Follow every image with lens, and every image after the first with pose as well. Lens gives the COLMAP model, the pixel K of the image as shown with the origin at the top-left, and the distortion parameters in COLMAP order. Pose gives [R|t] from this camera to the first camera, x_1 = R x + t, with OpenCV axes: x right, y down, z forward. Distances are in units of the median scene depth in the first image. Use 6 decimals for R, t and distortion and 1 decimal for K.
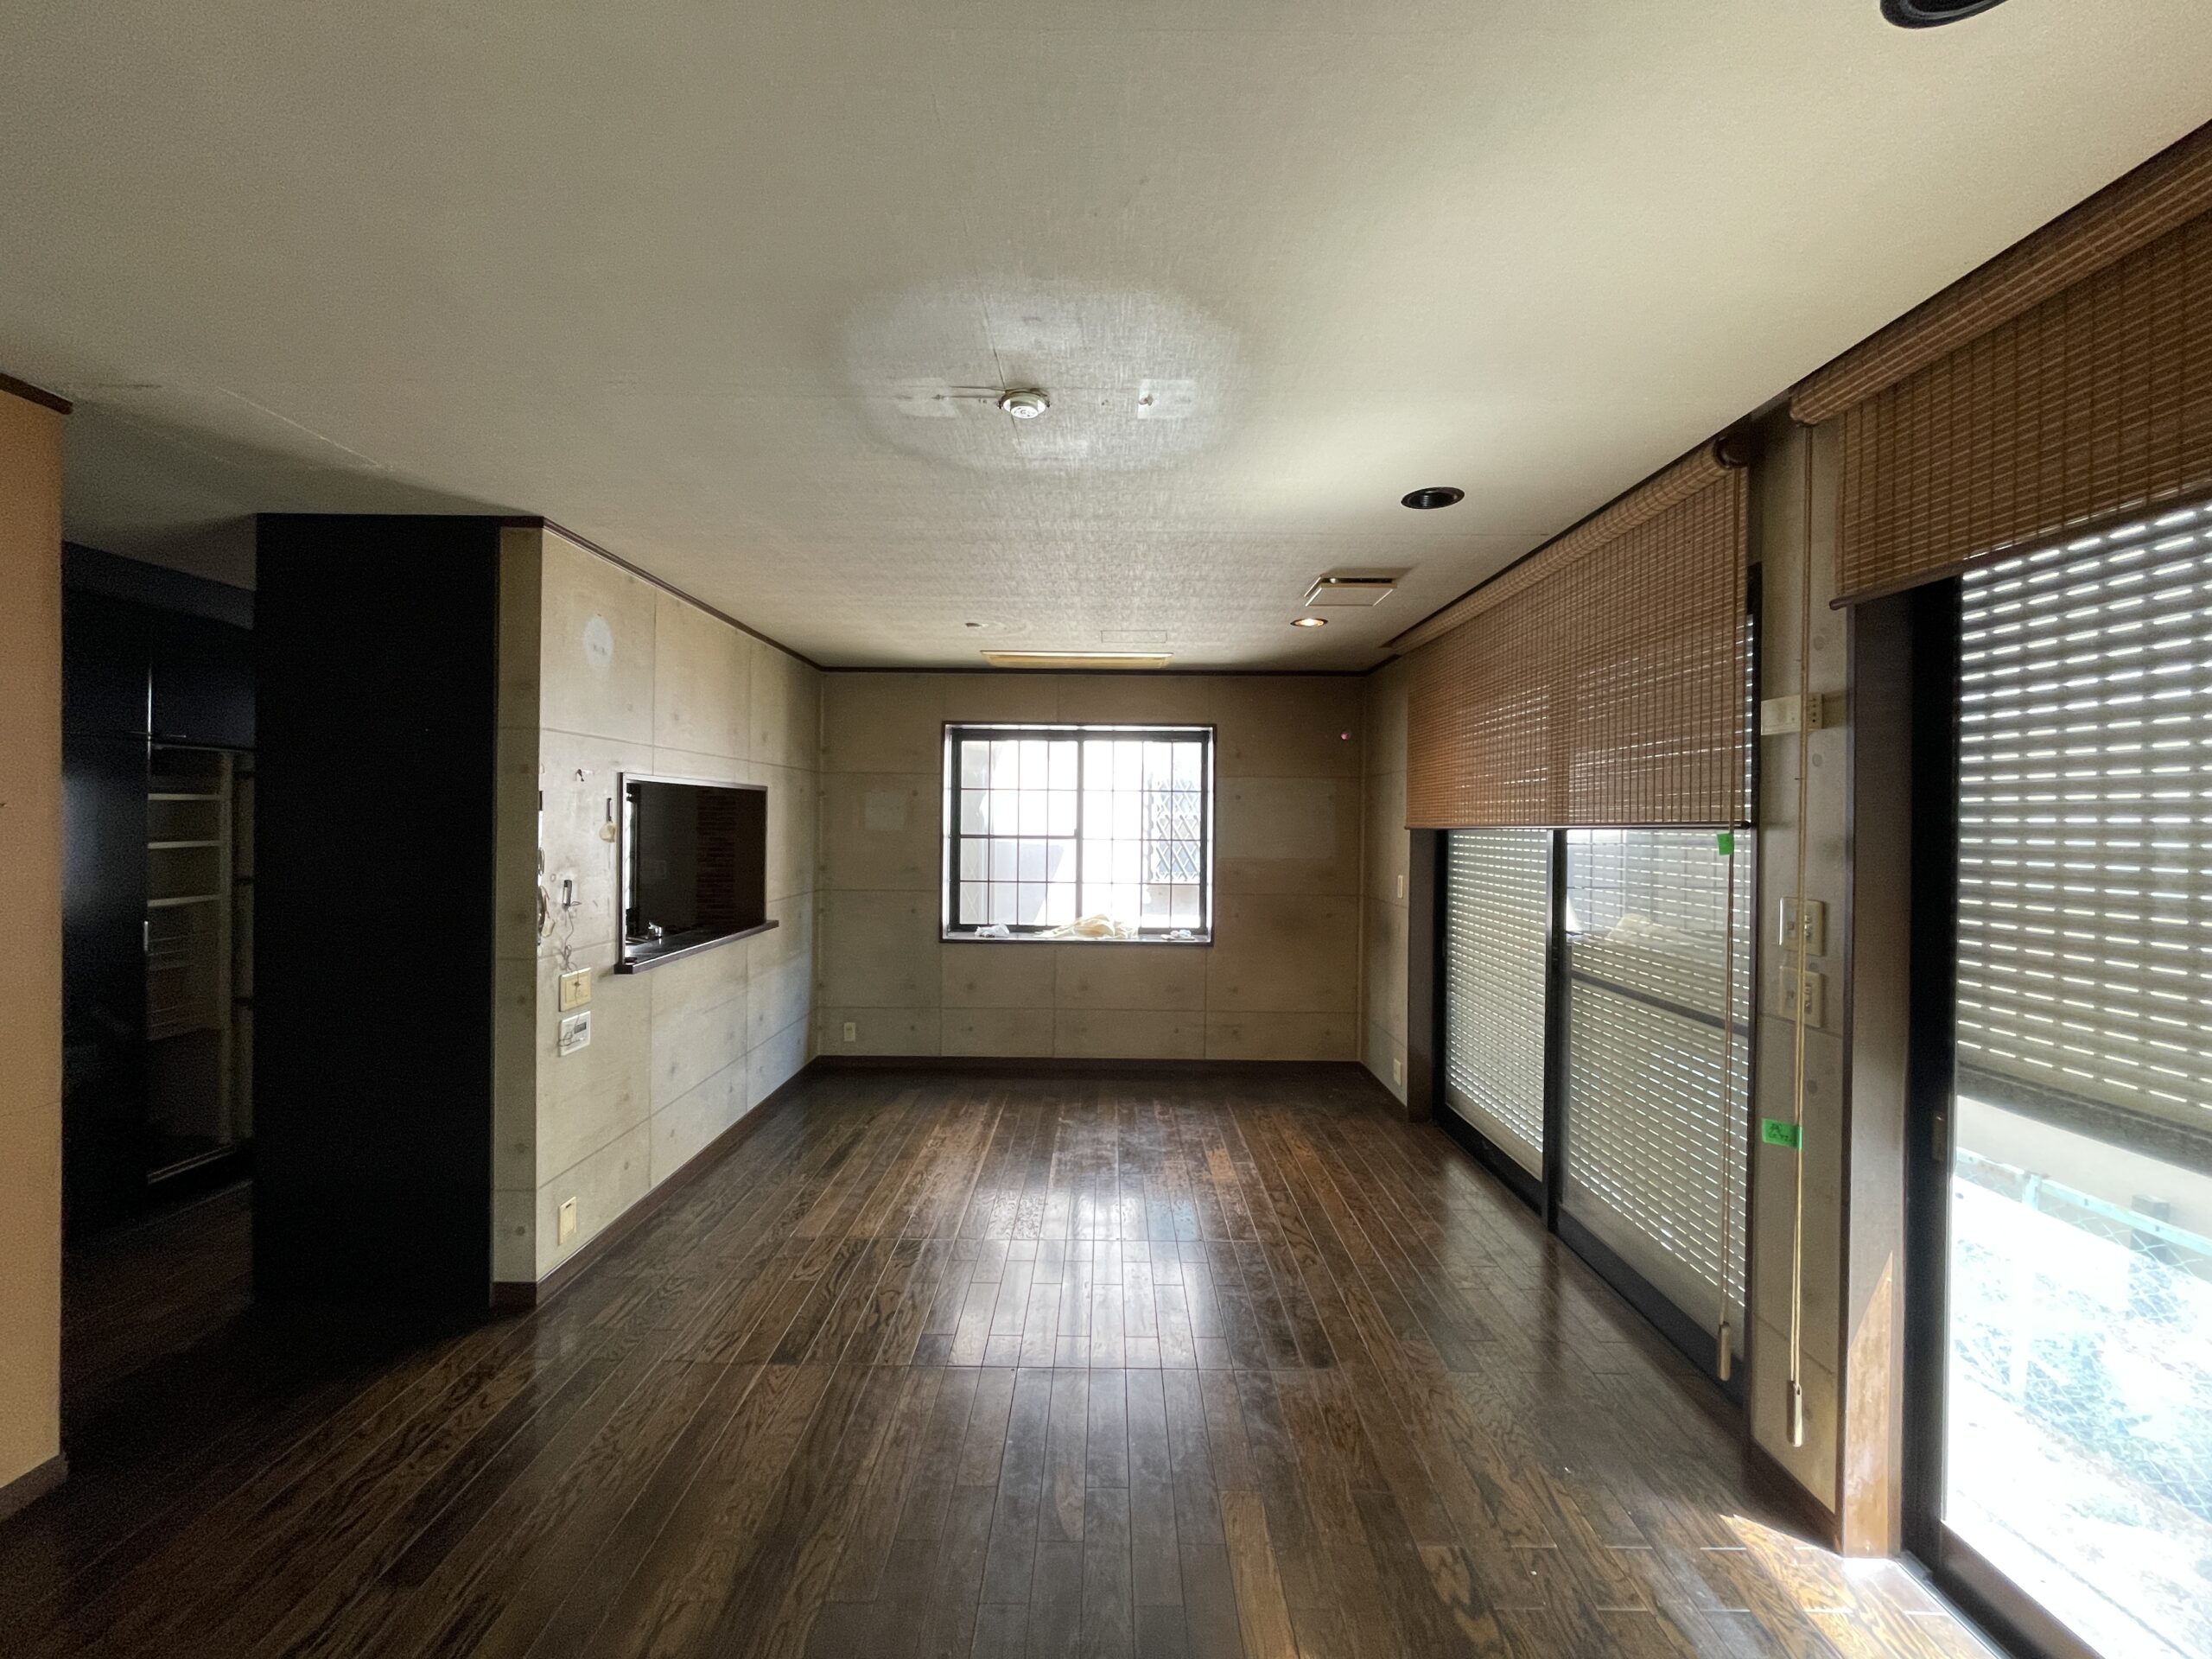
lens RADIAL K [[895.9, 0, 1105.4], [0, 895.9, 825.8], [0, 0, 1]] dist [-0.001171, -0.000344]
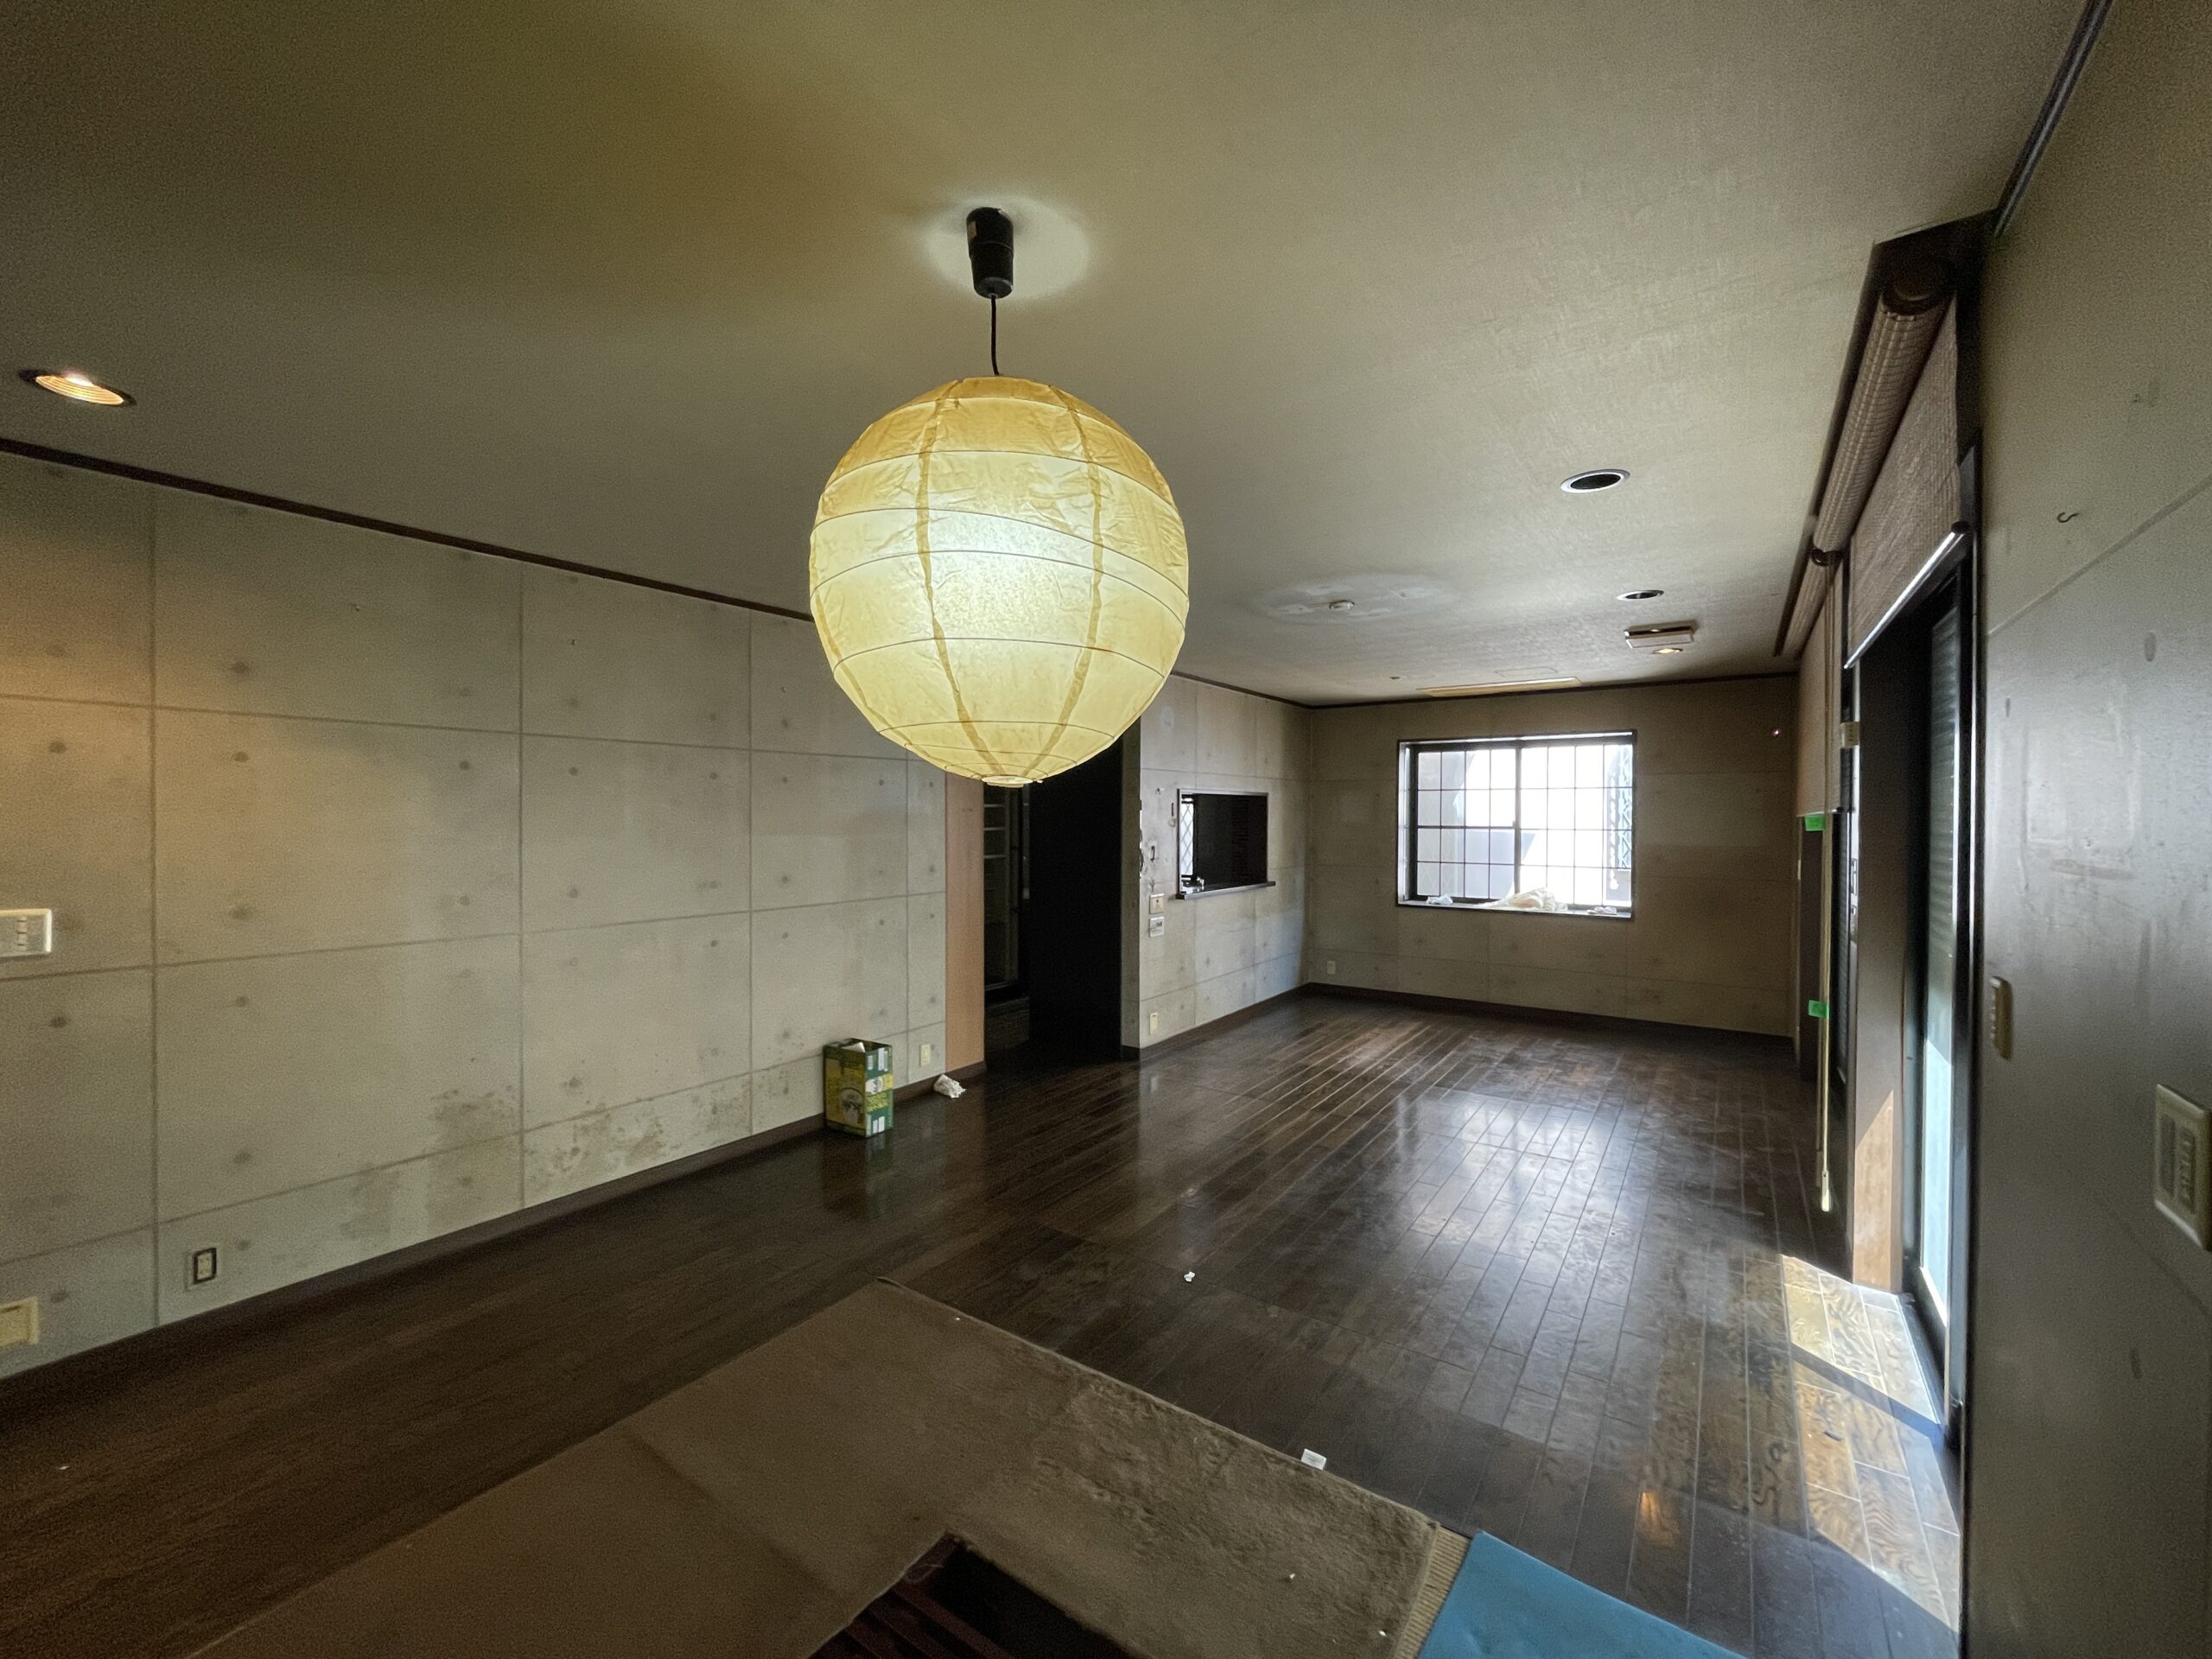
lens RADIAL K [[895.9, 0, 1105.4], [0, 895.9, 825.8], [0, 0, 1]] dist [-0.001171, -0.000344]
pose [[0.820724, -0.002093, -0.571321, 0.327193], [0.003304, 0.999994, 0.001083, 0.011444], [0.571316, -0.002776, 0.820726, -0.502780]]
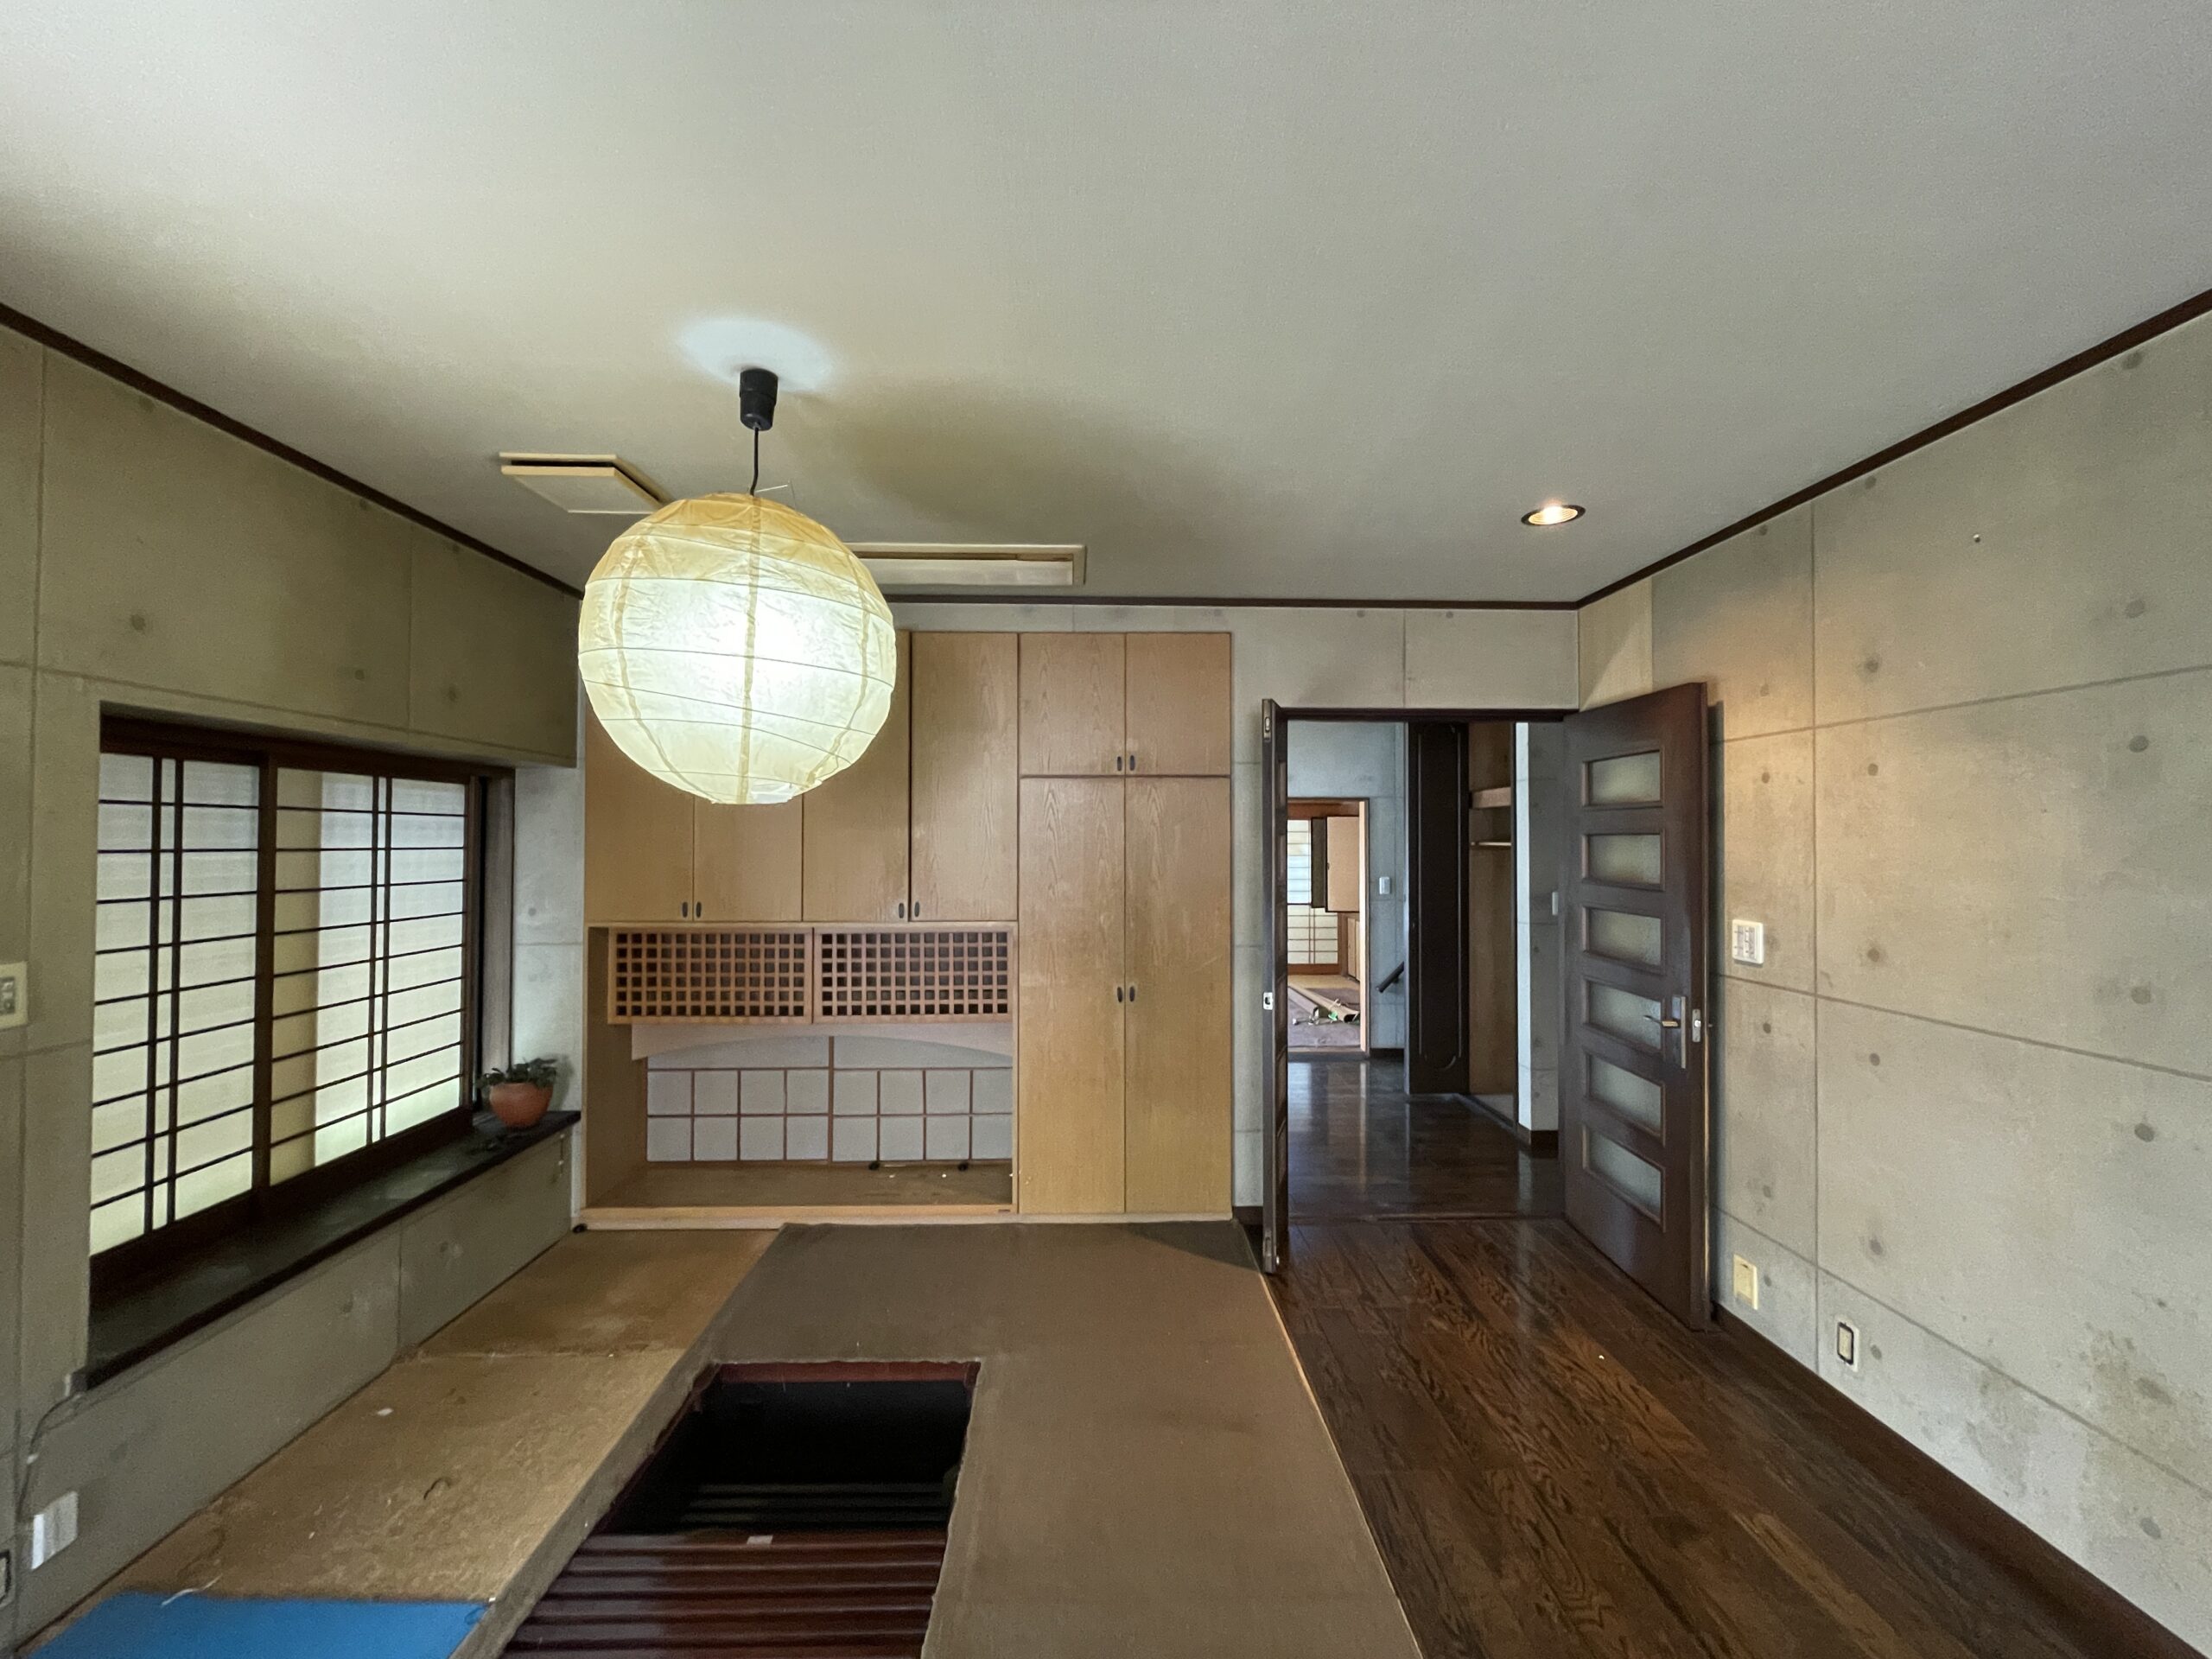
lens RADIAL K [[895.9, 0, 1105.4], [0, 895.9, 825.8], [0, 0, 1]] dist [-0.001171, -0.000344]
pose [[-0.999426, -0.014927, -0.030401, -0.105400], [-0.014514, 0.999800, -0.013765, 0.008730], [0.030600, -0.013316, -0.999443, 0.271589]]
